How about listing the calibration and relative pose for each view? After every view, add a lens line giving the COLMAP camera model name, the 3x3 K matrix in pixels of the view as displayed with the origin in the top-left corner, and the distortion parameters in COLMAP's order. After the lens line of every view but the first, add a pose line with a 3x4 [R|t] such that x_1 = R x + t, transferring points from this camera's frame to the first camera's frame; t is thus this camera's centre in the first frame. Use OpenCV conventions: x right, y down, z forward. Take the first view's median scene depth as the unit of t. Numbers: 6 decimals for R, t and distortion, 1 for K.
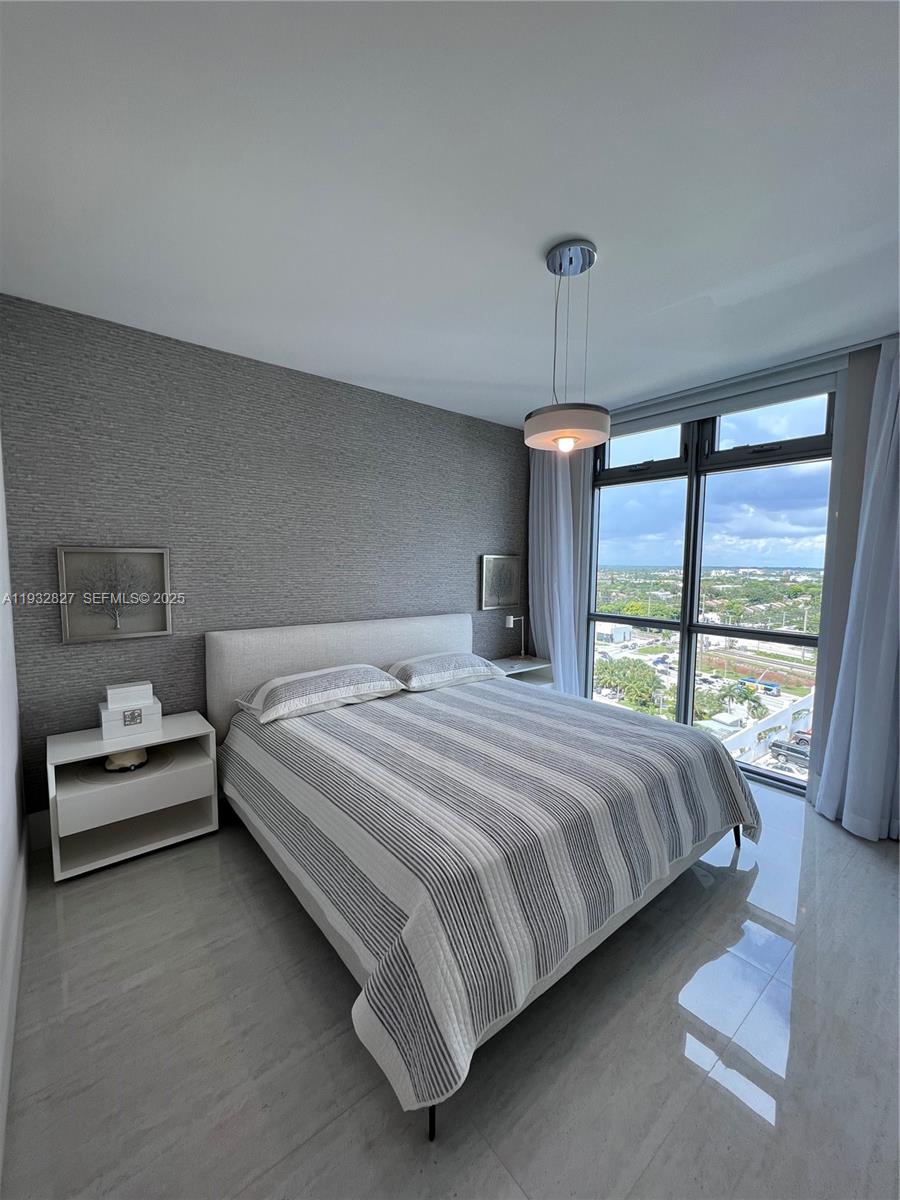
lens RADIAL K [[481.5, 0, 450.1], [0, 481.5, 602.2], [0, 0, 1]] dist [-0.001617, 0.000019]
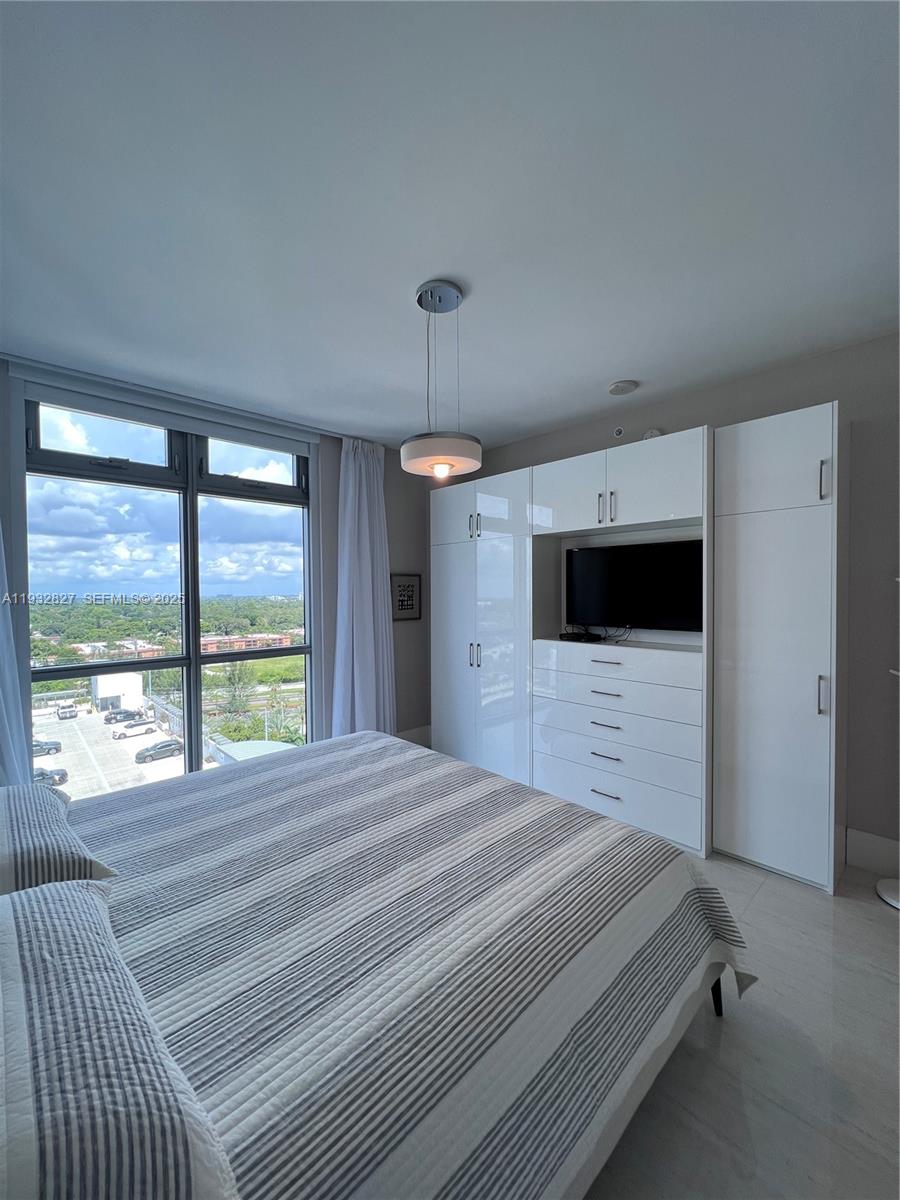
lens RADIAL K [[481.5, 0, 448.2], [0, 481.5, 602.1], [0, 0, 1]] dist [-0.001617, 0.000019]
pose [[-0.072547, -0.031401, 0.996871, -0.394487], [0.091851, 0.995046, 0.038028, -0.042150], [-0.993127, 0.094322, -0.069304, 0.536321]]
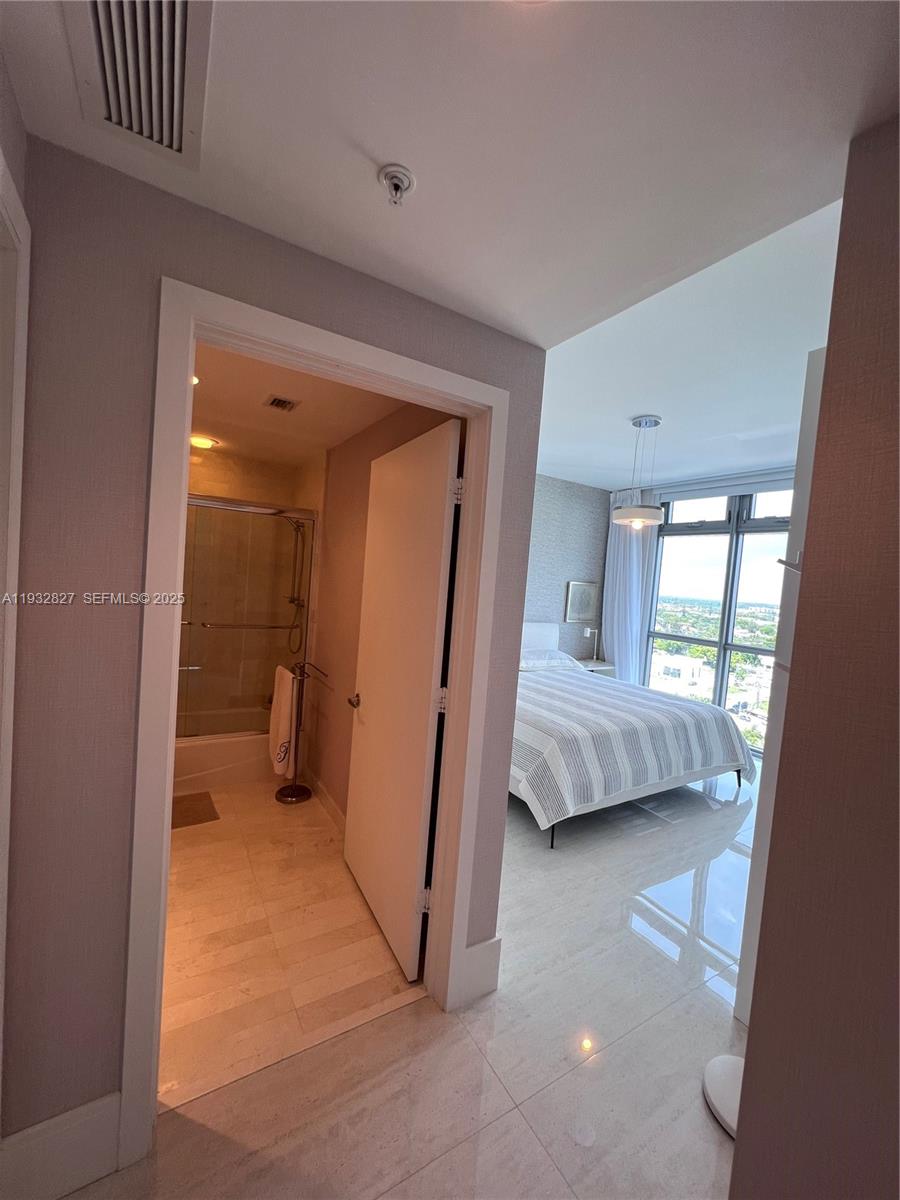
lens RADIAL K [[480.3, 0, 450.2], [0, 480.3, 601.9], [0, 0, 1]] dist [-0.005500, 0.001648]
pose [[0.989047, 0.072999, -0.128284, -0.093333], [-0.077857, 0.996409, -0.033265, 0.032135], [0.125395, 0.042889, 0.991179, -0.398923]]
